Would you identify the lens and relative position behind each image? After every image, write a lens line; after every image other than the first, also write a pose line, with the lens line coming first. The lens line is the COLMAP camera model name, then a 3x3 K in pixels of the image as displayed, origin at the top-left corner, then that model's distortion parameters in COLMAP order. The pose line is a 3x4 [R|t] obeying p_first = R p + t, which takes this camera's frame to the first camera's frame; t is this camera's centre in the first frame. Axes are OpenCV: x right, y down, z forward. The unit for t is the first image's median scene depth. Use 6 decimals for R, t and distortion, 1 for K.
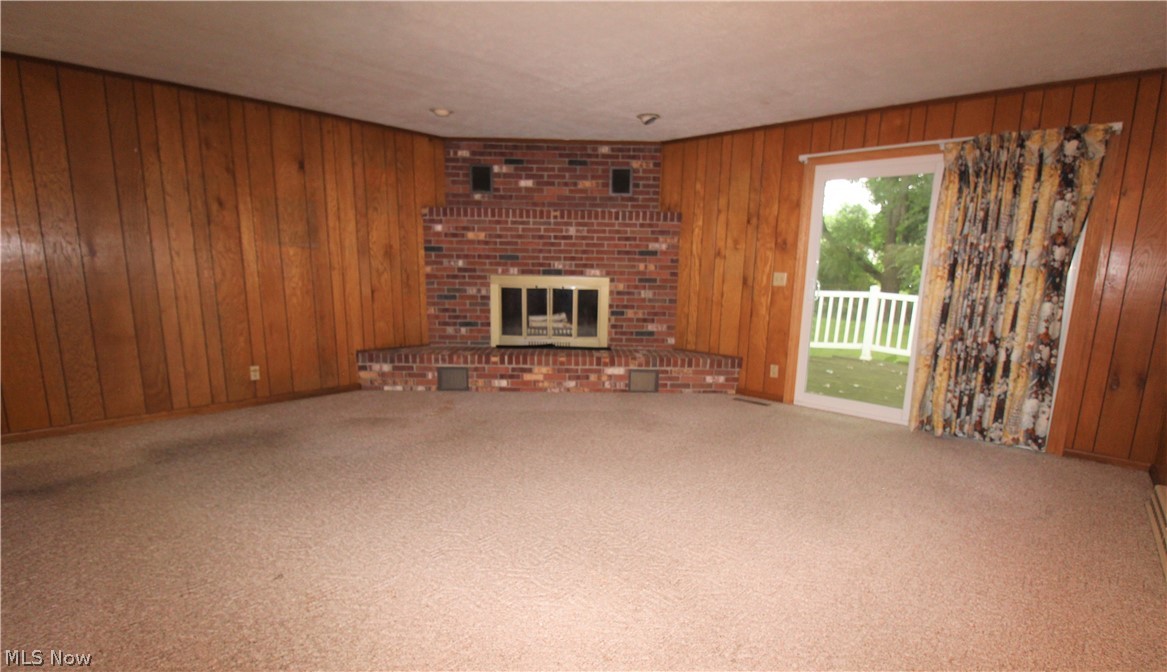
lens RADIAL K [[538.3, 0, 583.3], [0, 538.3, 362.0], [0, 0, 1]] dist [-0.000957, 0.000024]
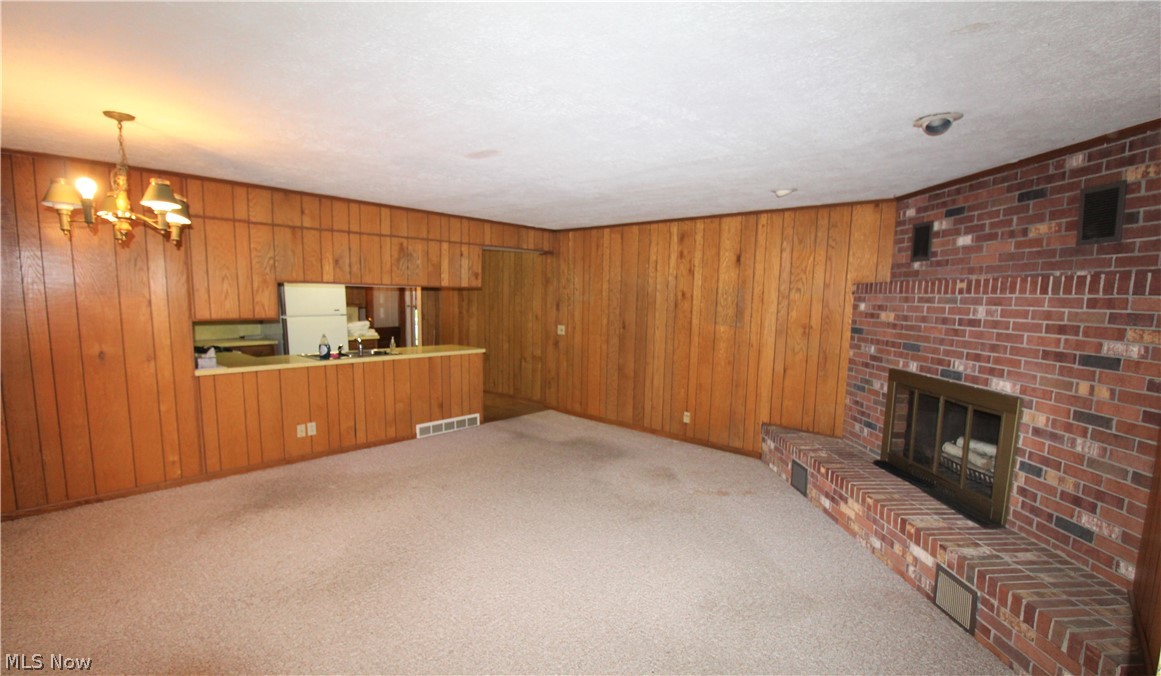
lens RADIAL K [[526.3, 0, 579.7], [0, 526.3, 363.8], [0, 0, 1]] dist [-0.034119, -0.000325]
pose [[0.012635, 0.109207, -0.993939, 0.548648], [-0.195635, 0.975077, 0.104648, -0.159458], [0.980595, 0.193127, 0.033685, 0.550289]]
